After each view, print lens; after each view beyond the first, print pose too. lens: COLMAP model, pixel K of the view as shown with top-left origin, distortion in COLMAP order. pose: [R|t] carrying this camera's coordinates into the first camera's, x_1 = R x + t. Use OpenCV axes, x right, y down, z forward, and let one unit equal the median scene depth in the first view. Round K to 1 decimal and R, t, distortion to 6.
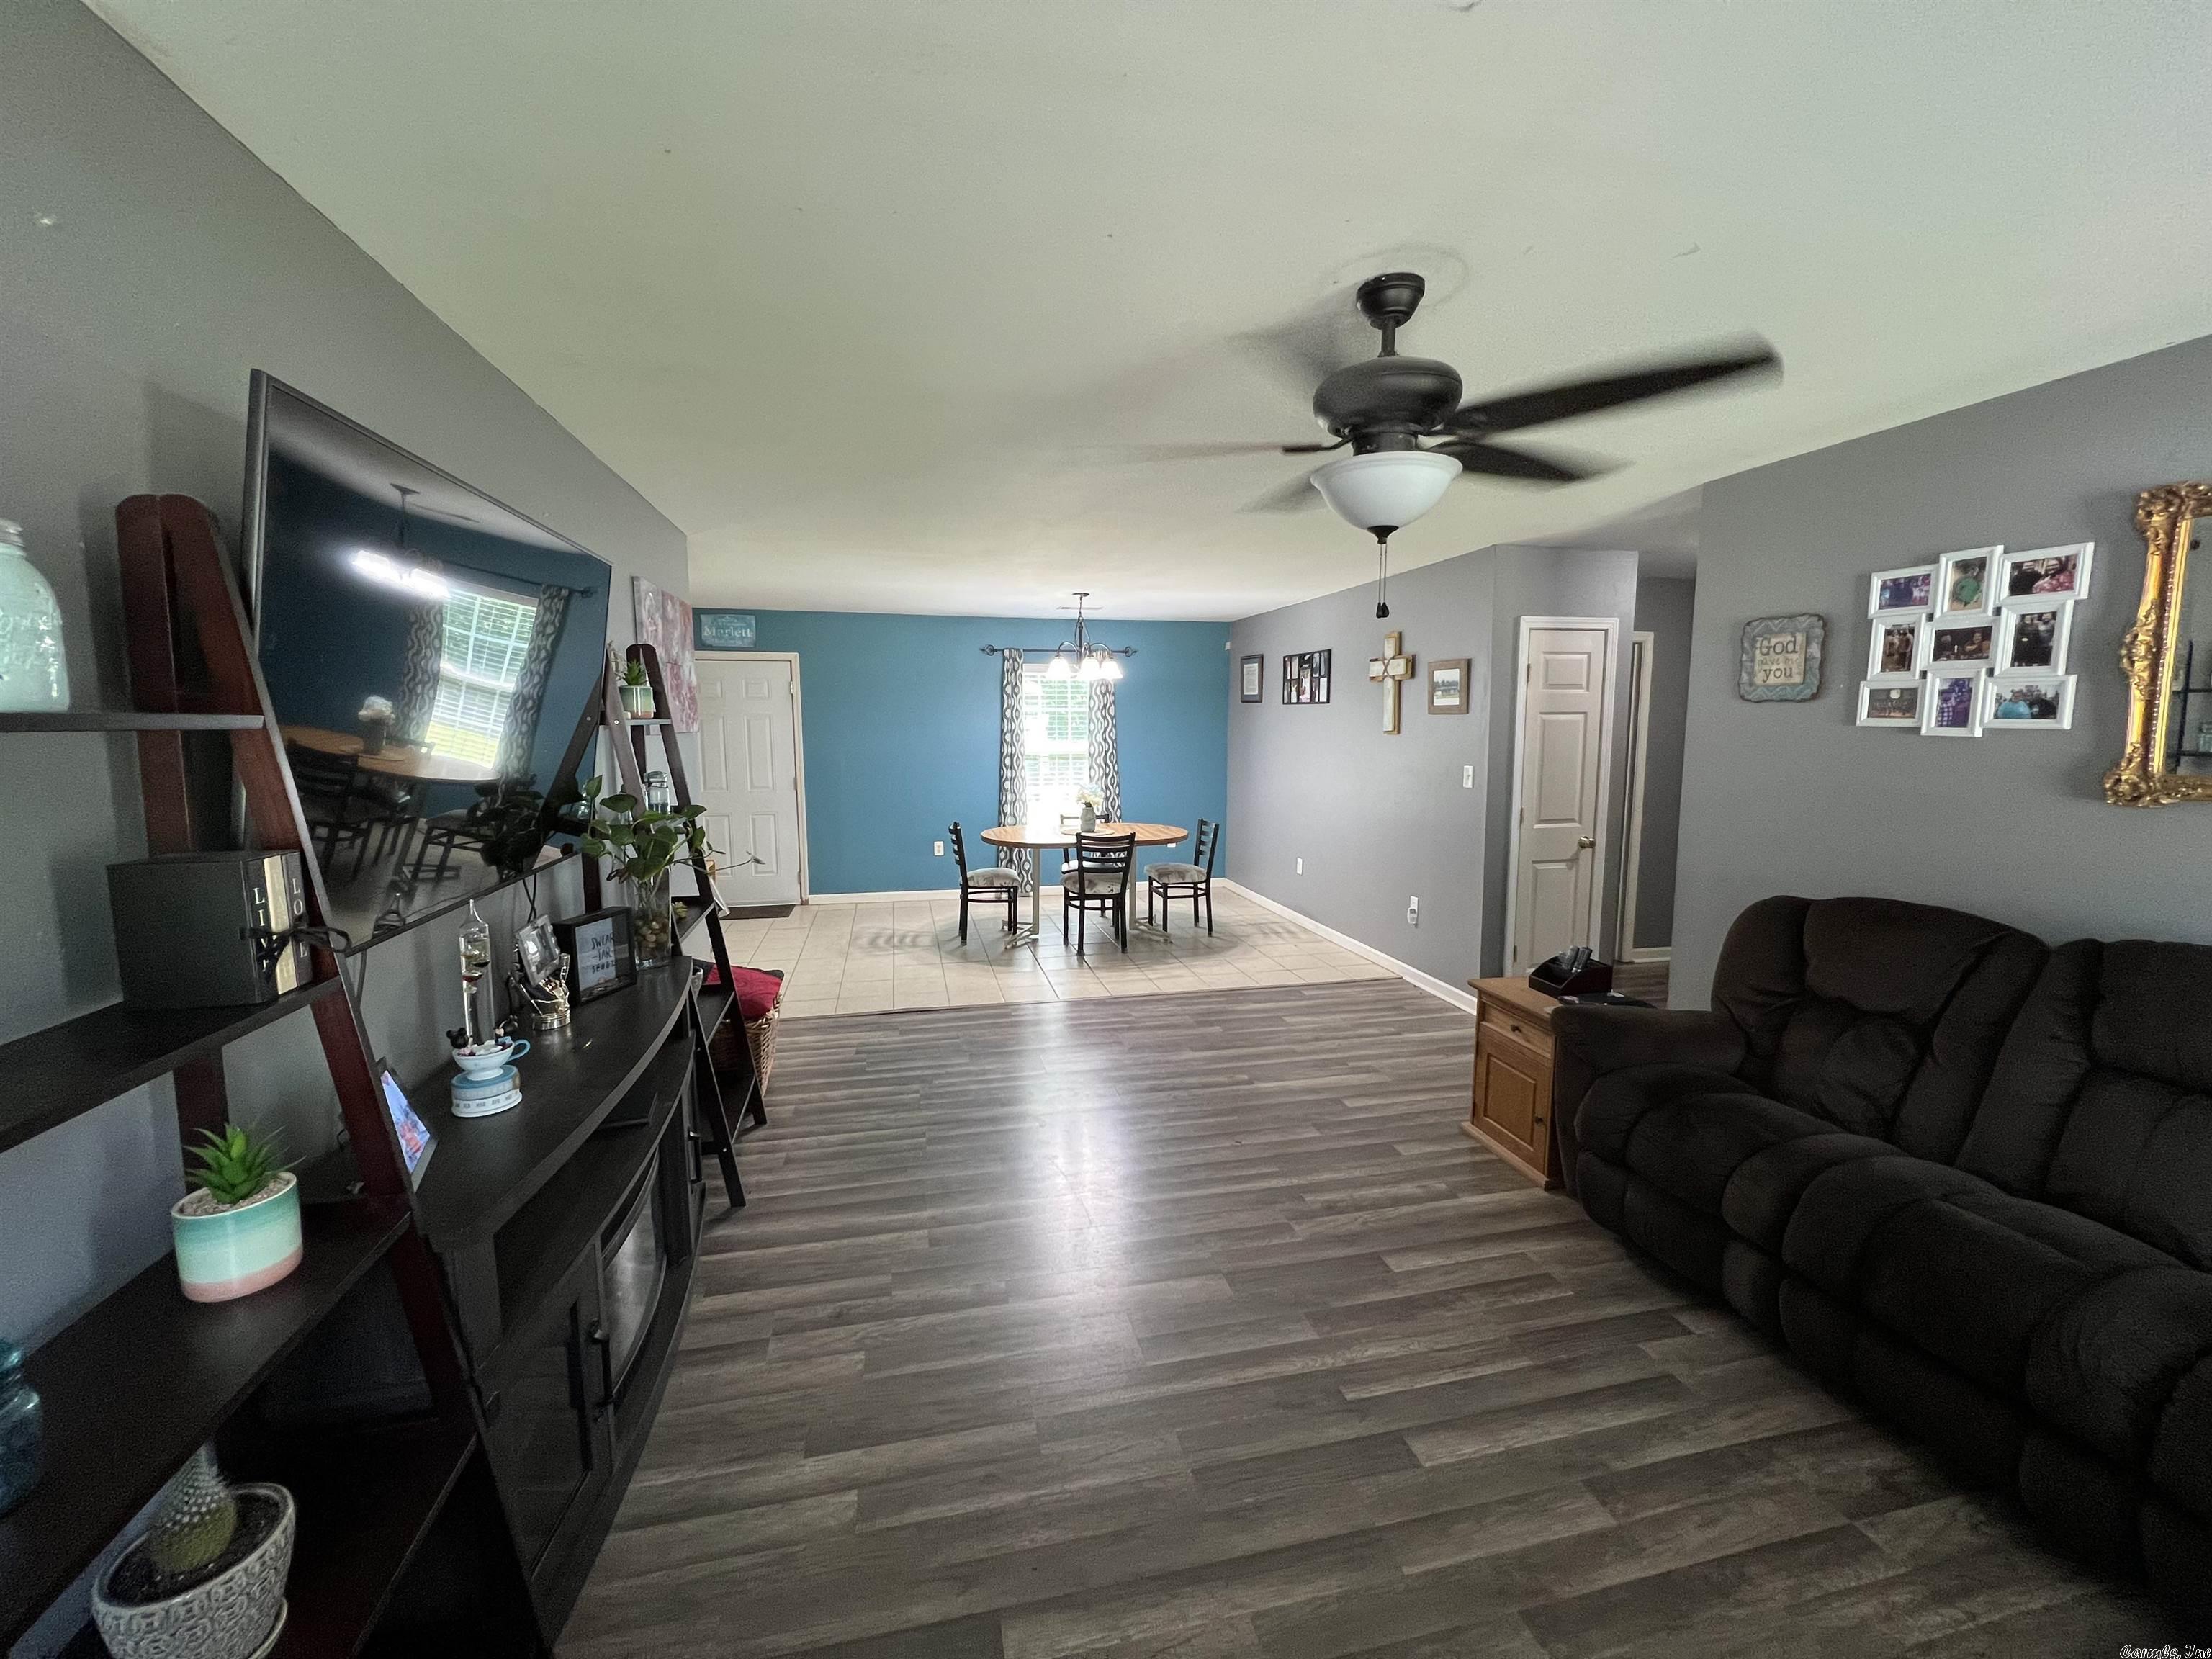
lens RADIAL K [[886.0, 0, 1100.8], [0, 886.0, 823.3], [0, 0, 1]] dist [-0.001441, 0.000087]
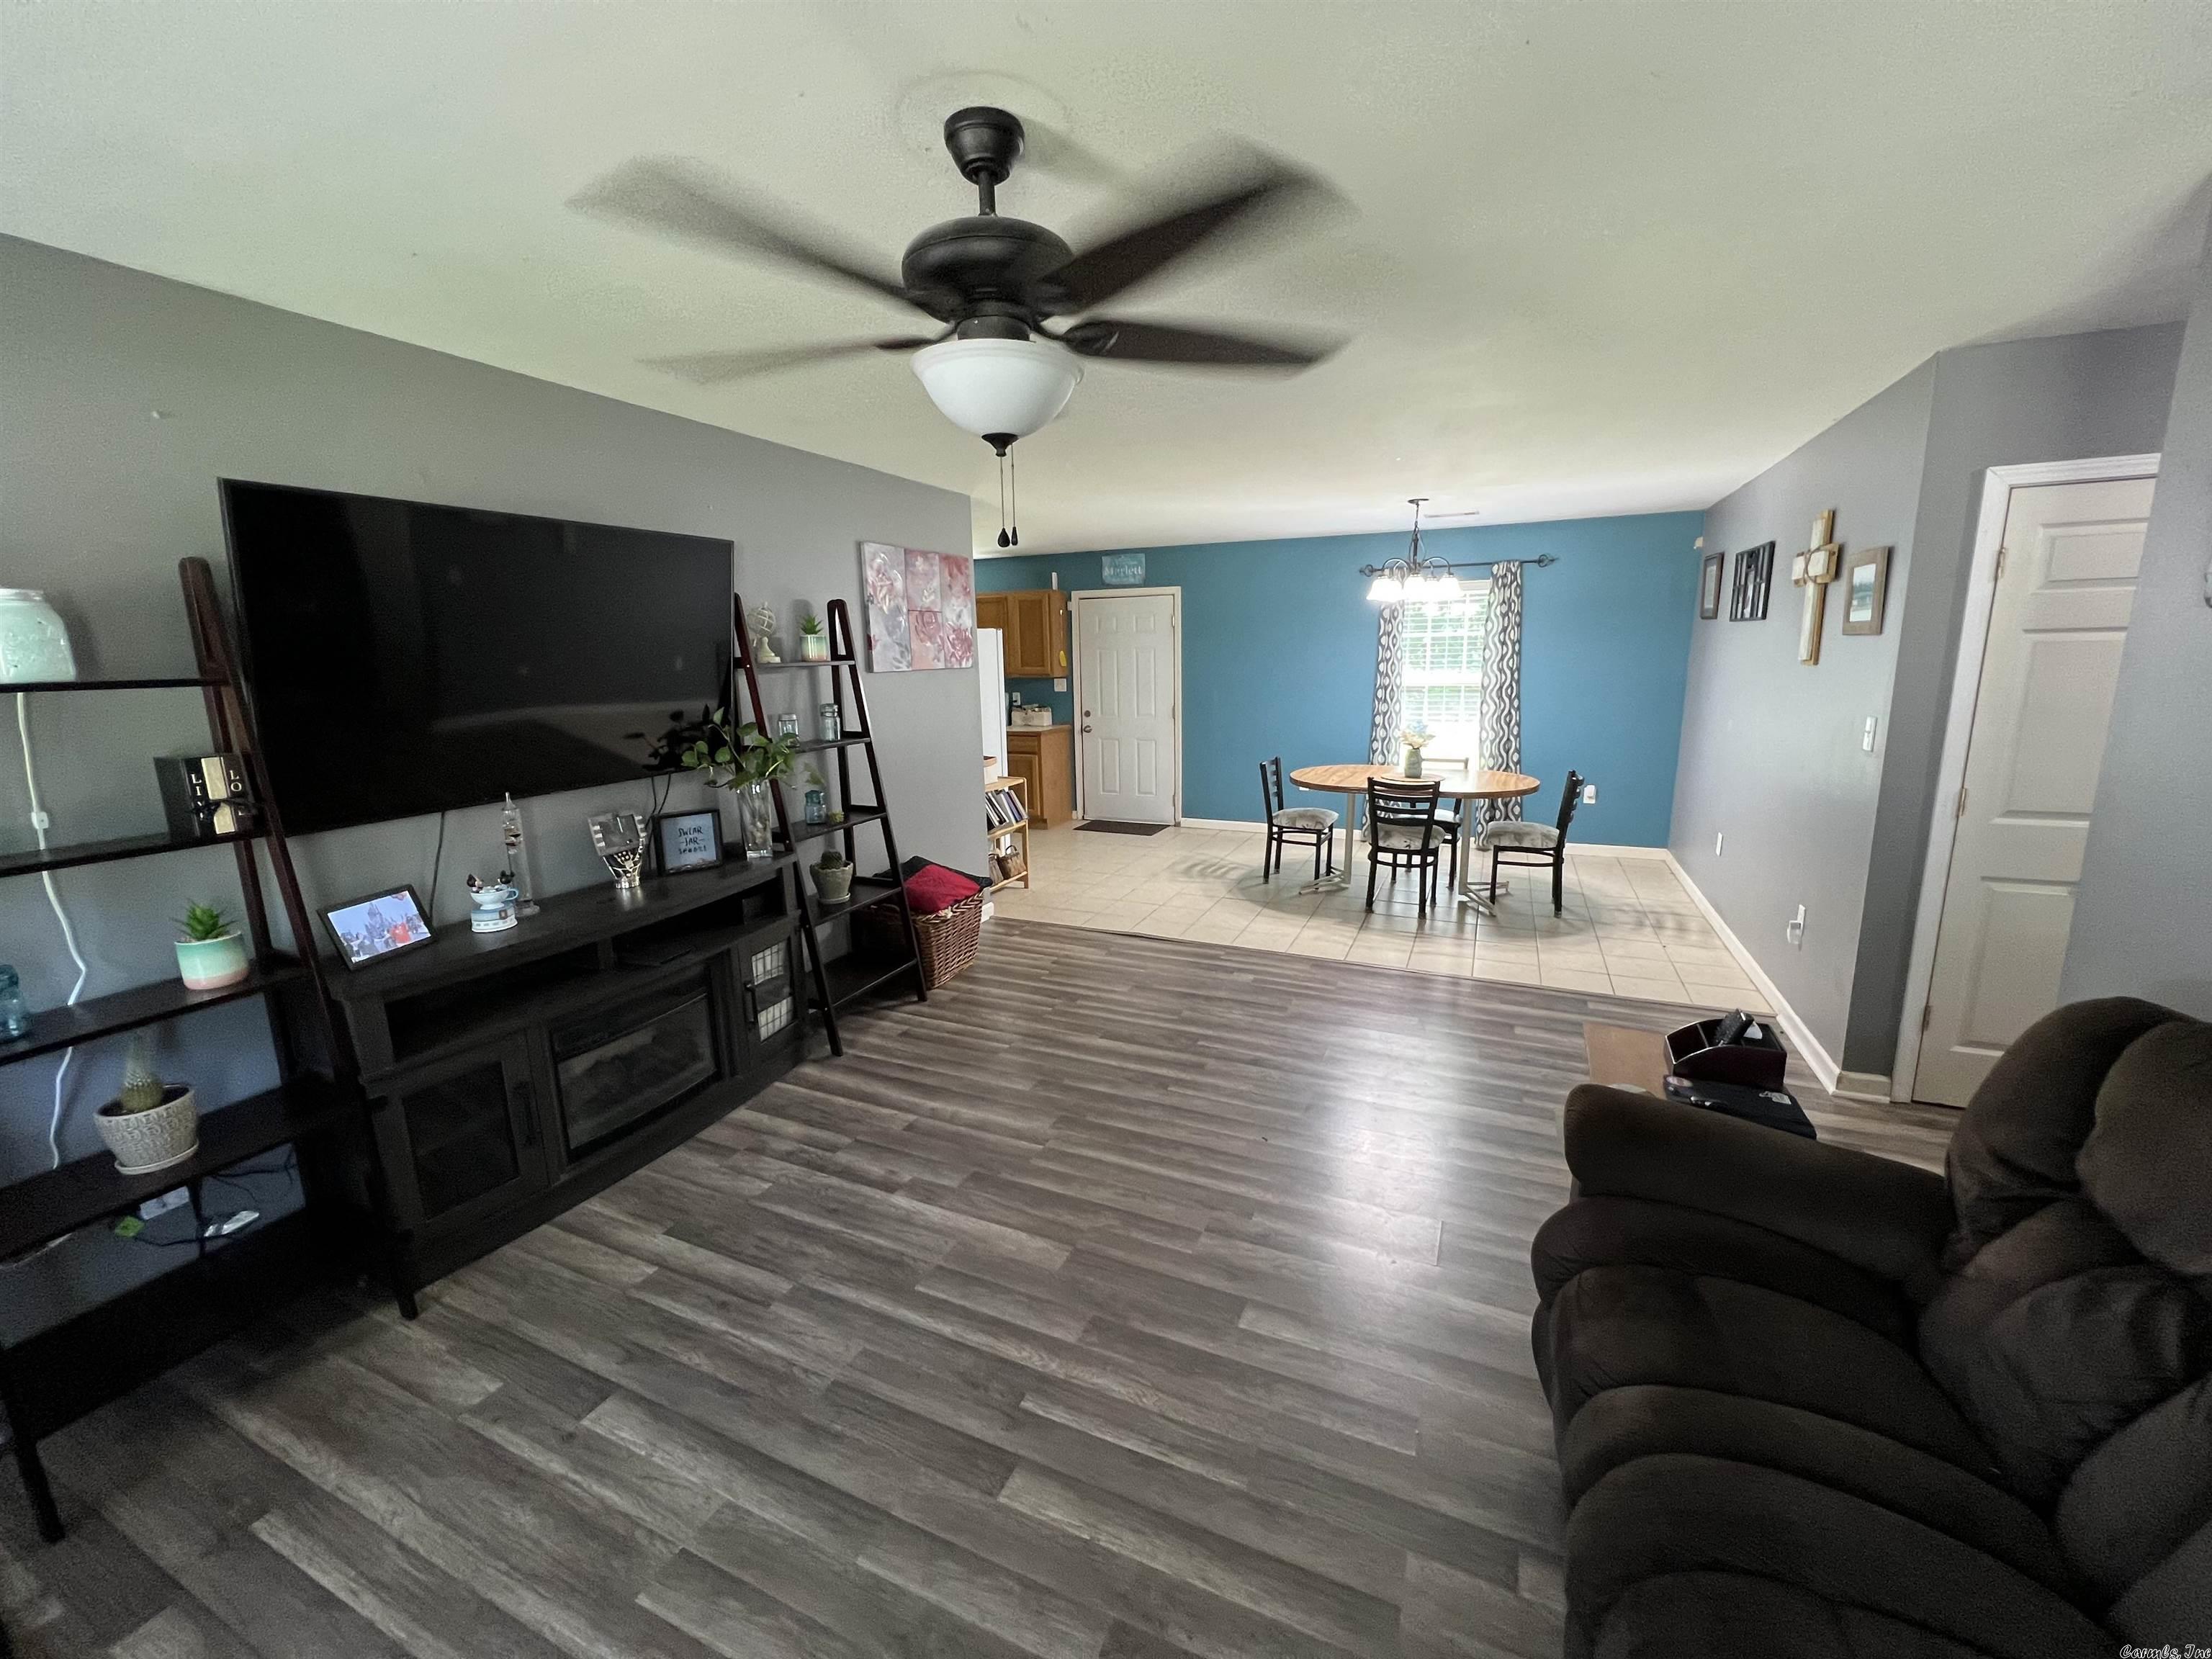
lens RADIAL K [[886.0, 0, 1100.8], [0, 886.0, 823.3], [0, 0, 1]] dist [-0.001441, 0.000087]
pose [[0.795489, 0.102475, -0.597241, 0.383963], [-0.051594, 0.993472, 0.101739, -0.025979], [0.603768, -0.050118, 0.795583, 0.156008]]
